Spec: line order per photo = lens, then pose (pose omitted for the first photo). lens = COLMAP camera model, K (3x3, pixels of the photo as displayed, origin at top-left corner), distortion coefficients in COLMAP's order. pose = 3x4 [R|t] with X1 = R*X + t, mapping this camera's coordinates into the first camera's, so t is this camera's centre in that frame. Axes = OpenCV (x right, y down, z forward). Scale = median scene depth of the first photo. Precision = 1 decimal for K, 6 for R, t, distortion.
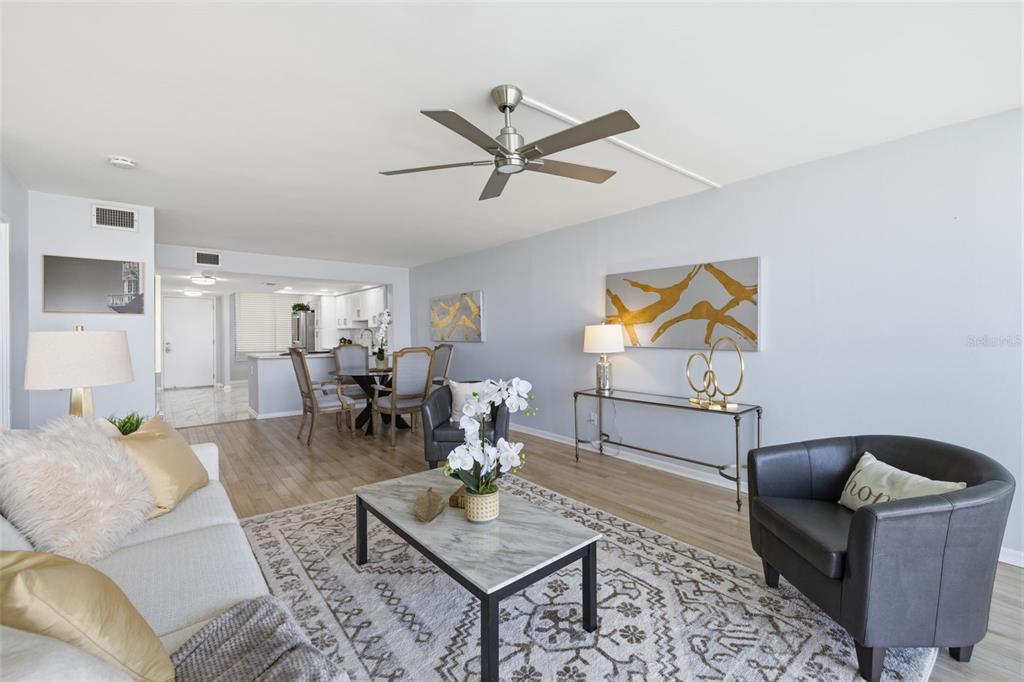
lens RADIAL K [[429.8, 0, 507.1], [0, 429.8, 336.4], [0, 0, 1]] dist [-0.001042, 0.000378]
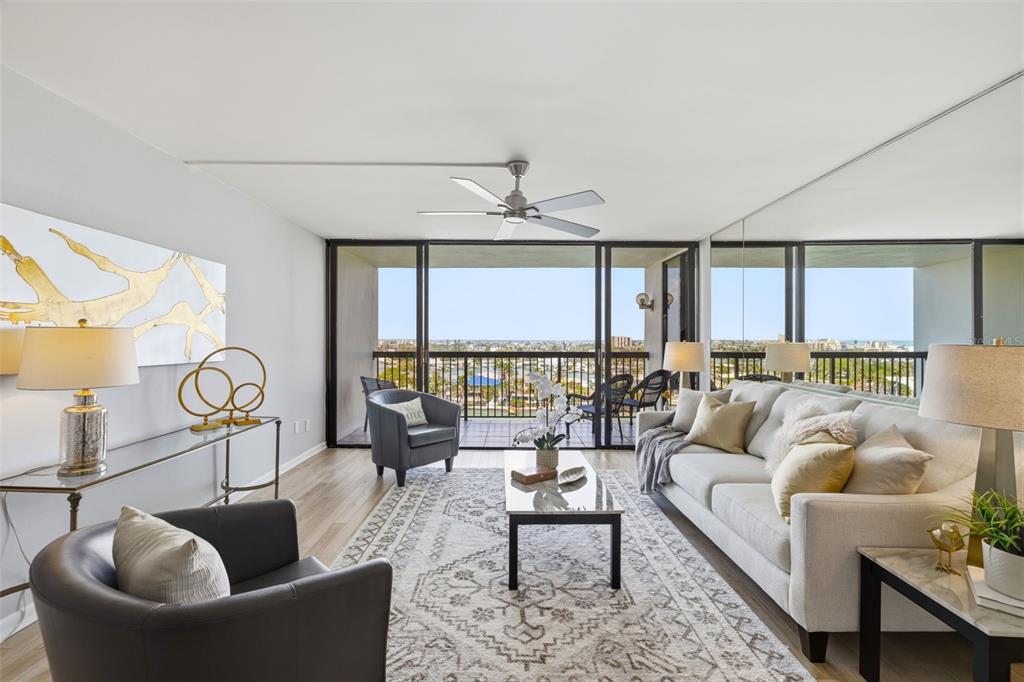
lens RADIAL K [[429.8, 0, 510.3], [0, 429.8, 339.2], [0, 0, 1]] dist [-0.001042, 0.000378]
pose [[-0.780611, -0.000490, 0.625018, -0.442724], [0.001484, 0.999995, 0.002638, -0.014632], [-0.625016, 0.002987, -0.780606, 1.111015]]
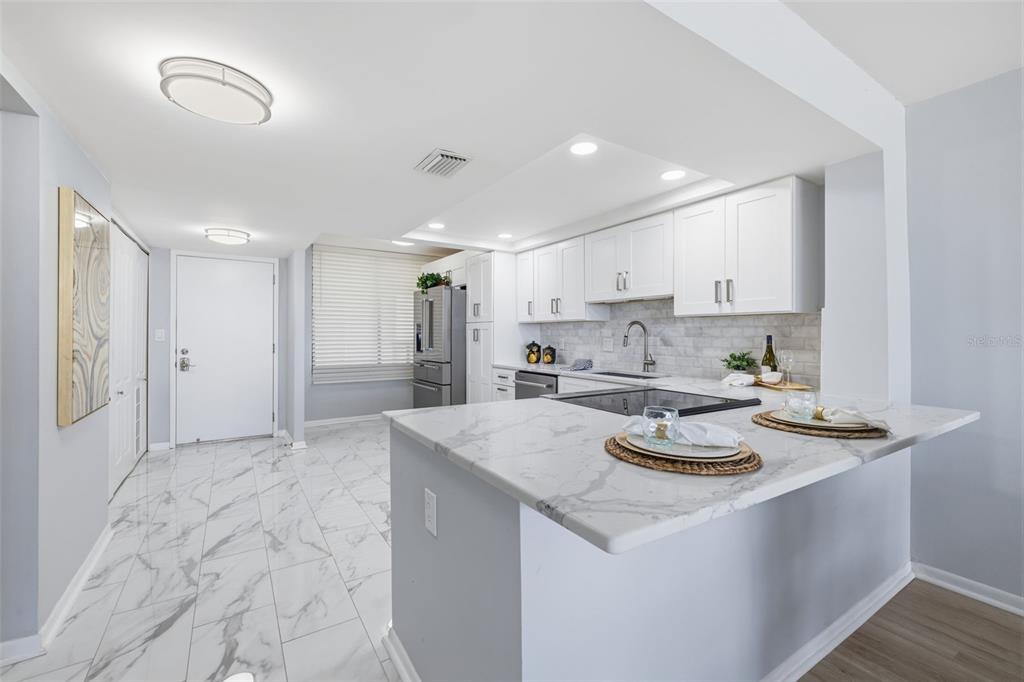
lens RADIAL K [[429.8, 0, 508.8], [0, 429.8, 336.8], [0, 0, 1]] dist [-0.001042, 0.000378]
pose [[0.993914, 0.006753, -0.109955, -0.906814], [-0.006812, 0.999977, -0.000167, -0.006333], [0.109951, 0.000915, 0.993937, 1.359990]]
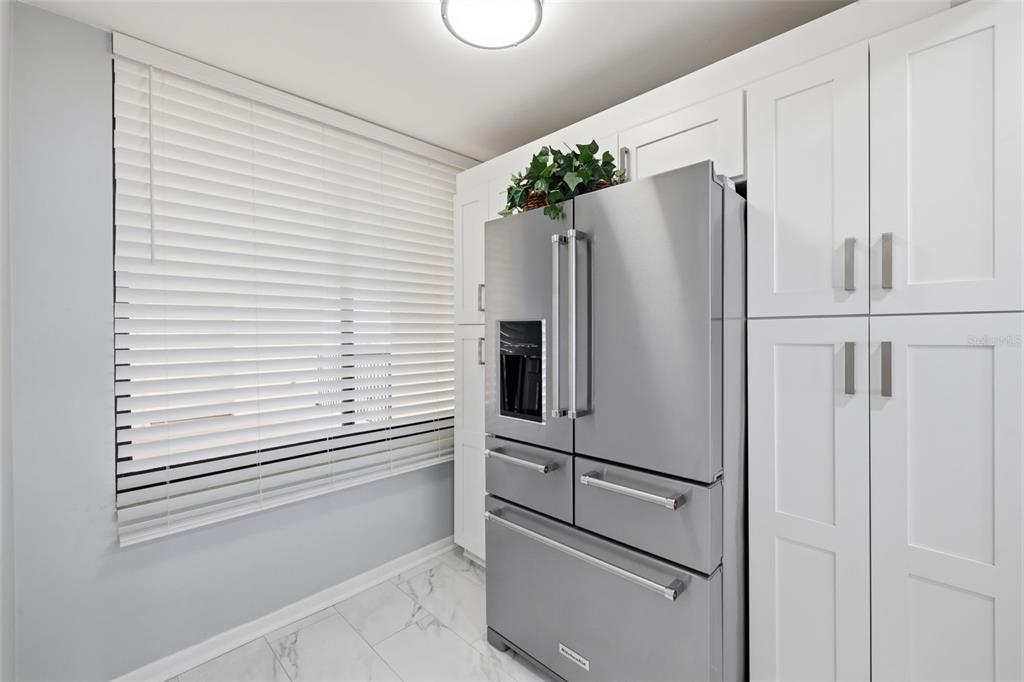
lens RADIAL K [[429.8, 0, 506.3], [0, 429.8, 333.0], [0, 0, 1]] dist [-0.001042, 0.000378]
pose [[0.994794, 0.002979, 0.101866, -1.407802], [-0.002514, 0.999986, -0.004695, -0.033504], [-0.101879, 0.004414, 0.994787, 2.296603]]
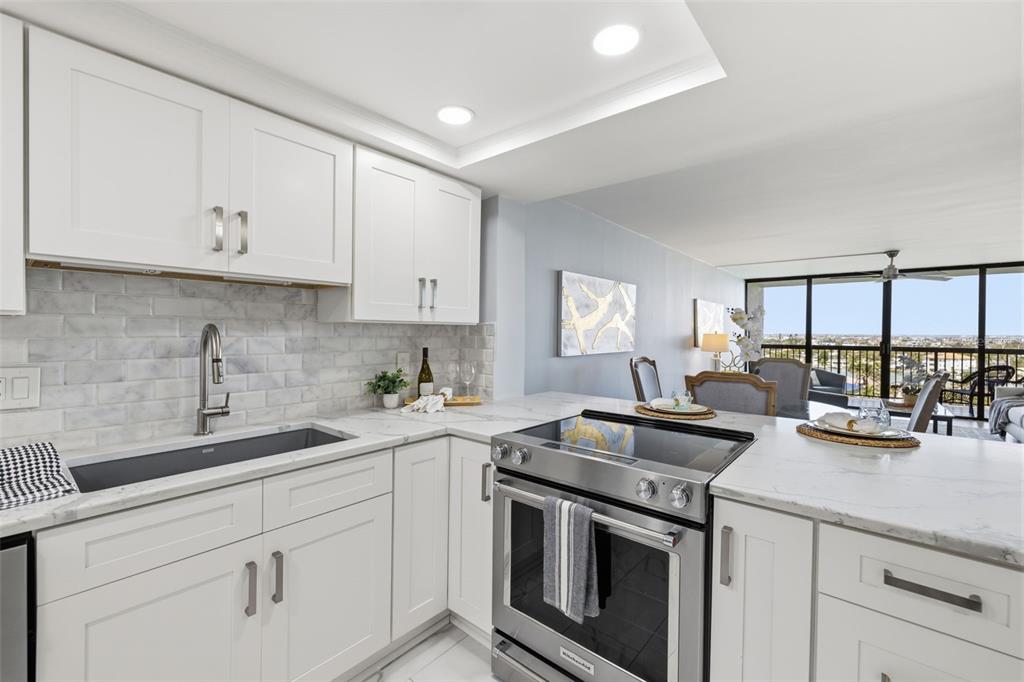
lens RADIAL K [[429.8, 0, 510.3], [0, 429.8, 336.0], [0, 0, 1]] dist [-0.001042, 0.000378]
pose [[-0.189351, -0.009655, 0.981862, -1.183701], [-0.000803, 0.999953, 0.009678, -0.033828], [-0.981909, 0.001044, -0.189350, 2.081520]]
